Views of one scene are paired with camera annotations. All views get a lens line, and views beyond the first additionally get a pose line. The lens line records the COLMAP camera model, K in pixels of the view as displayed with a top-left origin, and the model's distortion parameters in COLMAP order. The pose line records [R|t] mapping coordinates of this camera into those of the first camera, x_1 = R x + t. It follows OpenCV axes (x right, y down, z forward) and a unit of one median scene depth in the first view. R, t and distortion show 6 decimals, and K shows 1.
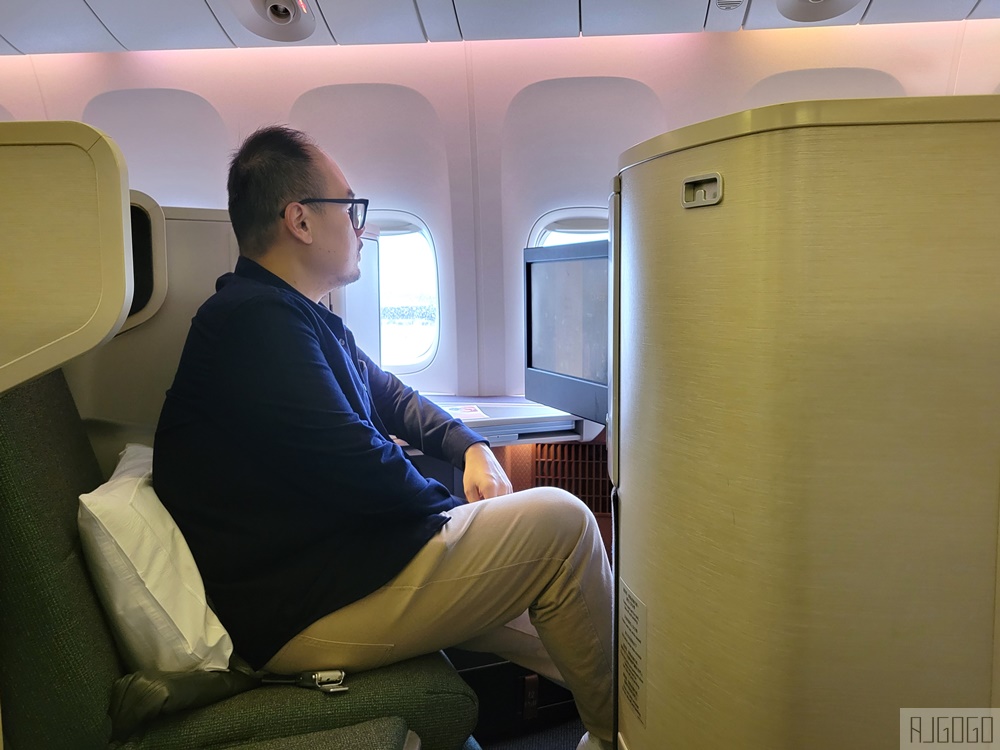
lens RADIAL K [[761.7, 0, 505.1], [0, 761.7, 353.0], [0, 0, 1]] dist [0.005829, 0.000773]
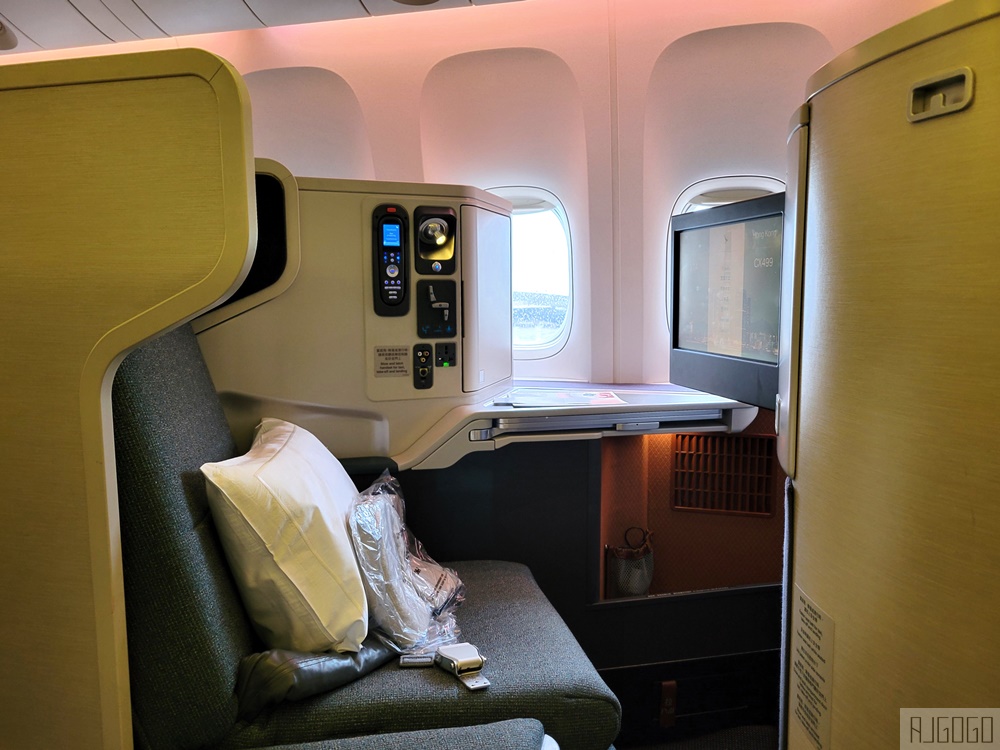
lens RADIAL K [[747.0, 0, 500.0], [0, 747.0, 375.0], [0, 0, 1]] dist [0.008133, -0.001318]
pose [[0.985855, 0.015455, -0.166887, -0.029200], [-0.010571, 0.999491, 0.030112, 0.030290], [0.167267, -0.027921, 0.985516, 0.096444]]
